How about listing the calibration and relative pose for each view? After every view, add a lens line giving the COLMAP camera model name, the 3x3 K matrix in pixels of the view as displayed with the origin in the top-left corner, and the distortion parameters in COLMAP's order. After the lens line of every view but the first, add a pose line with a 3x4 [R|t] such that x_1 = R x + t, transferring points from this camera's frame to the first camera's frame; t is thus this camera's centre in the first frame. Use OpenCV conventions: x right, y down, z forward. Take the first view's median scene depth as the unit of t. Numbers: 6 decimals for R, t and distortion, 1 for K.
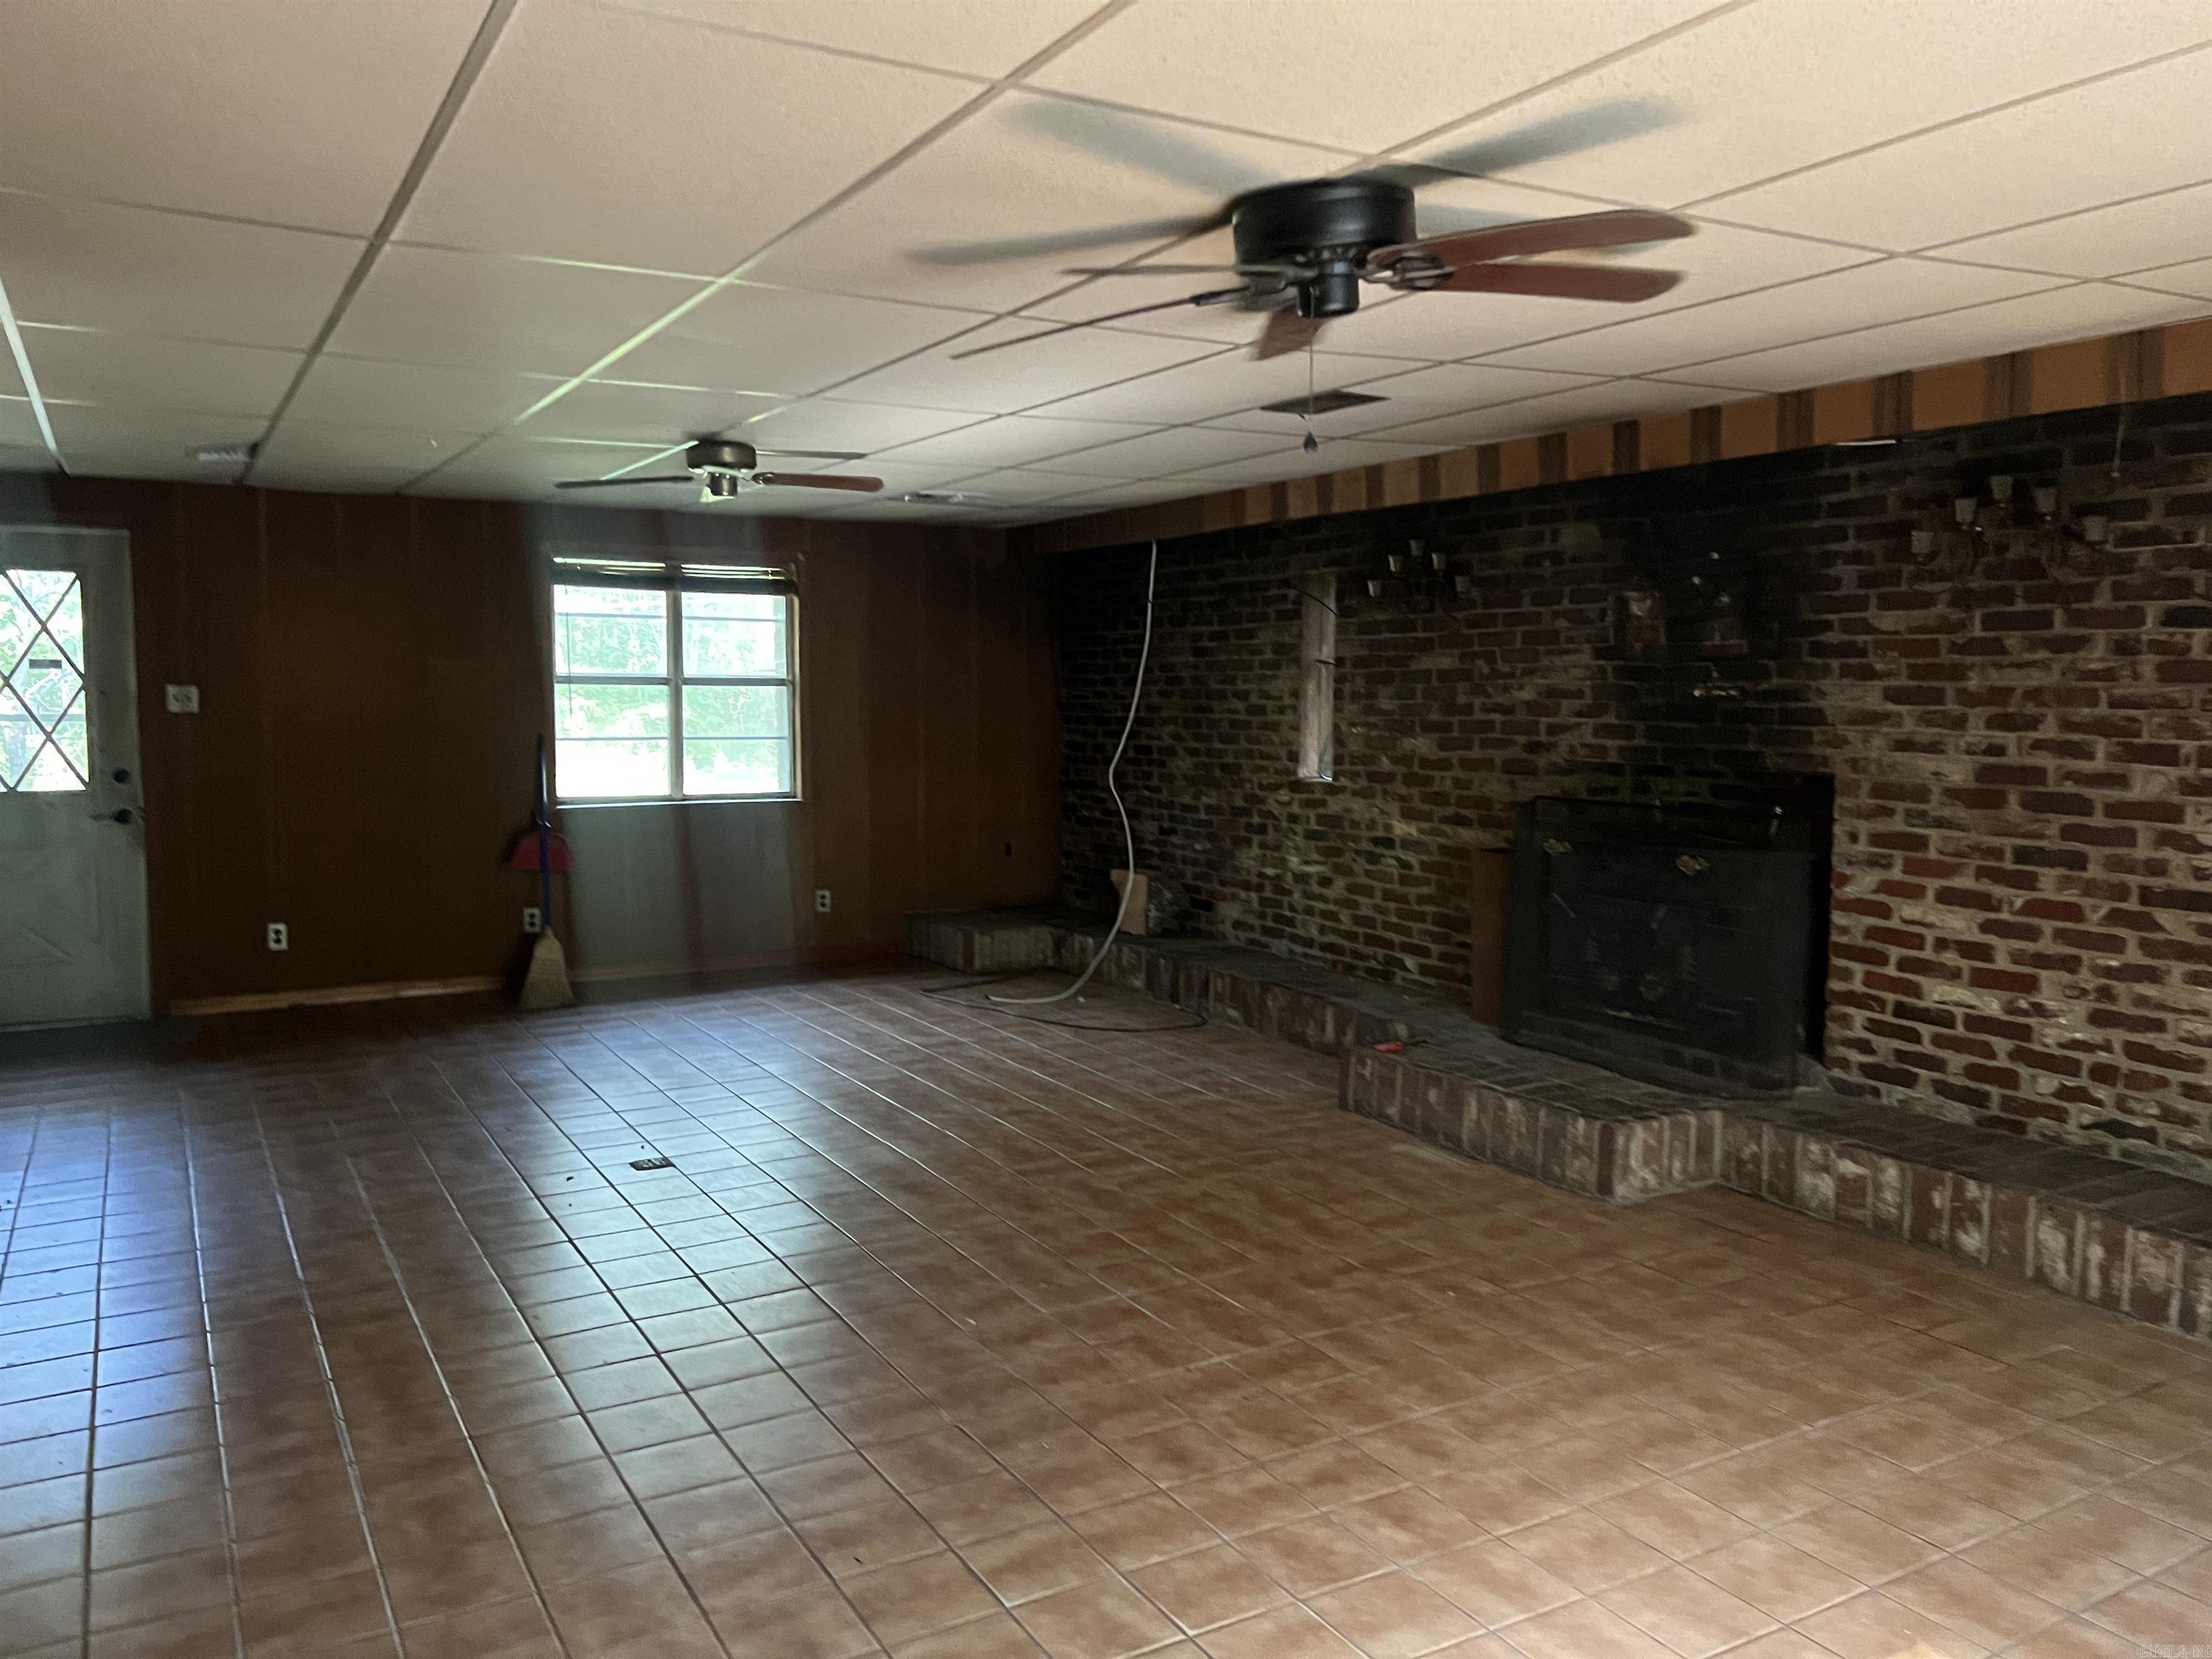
lens RADIAL K [[1665.3, 0, 1093.8], [0, 1665.3, 823.9], [0, 0, 1]] dist [0.033904, -0.036200]
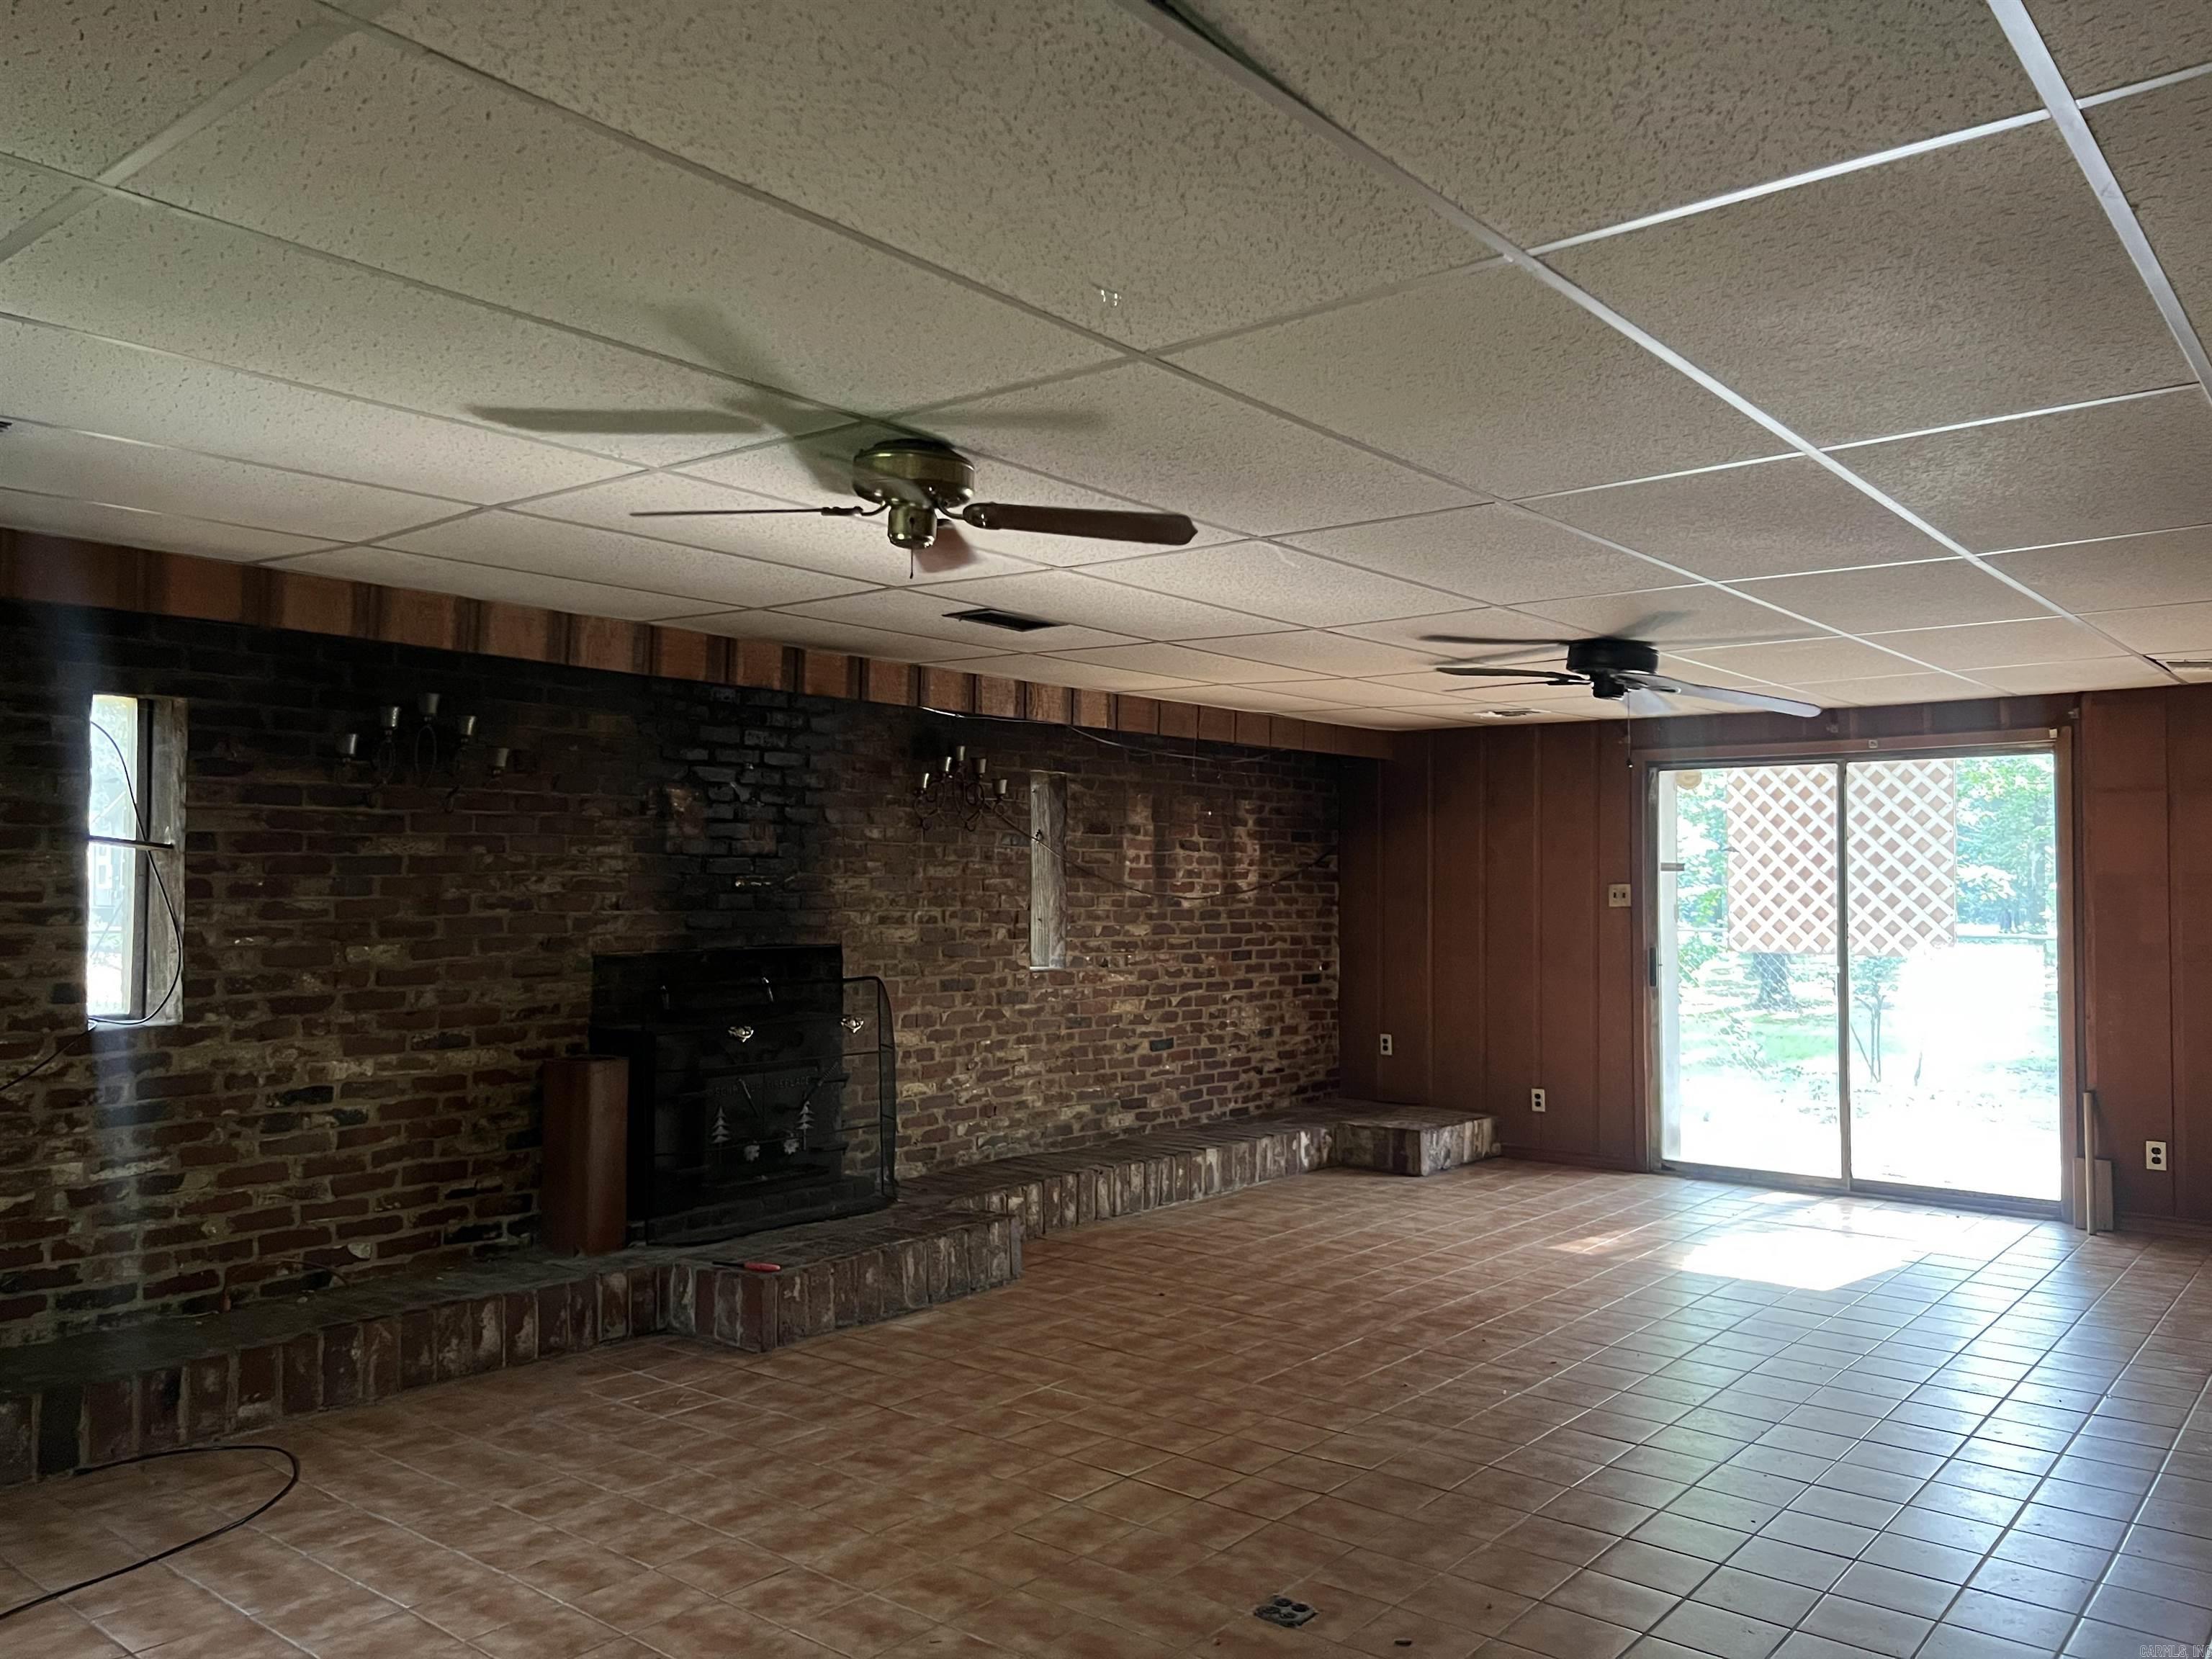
lens RADIAL K [[1665.3, 0, 1094.6], [0, 1665.3, 833.4], [0, 0, 1]] dist [0.033904, -0.036200]
pose [[-0.366922, 0.024178, 0.929937, -0.745709], [0.075693, 0.997123, 0.003941, -0.094000], [-0.927167, 0.071836, -0.367697, 1.134939]]
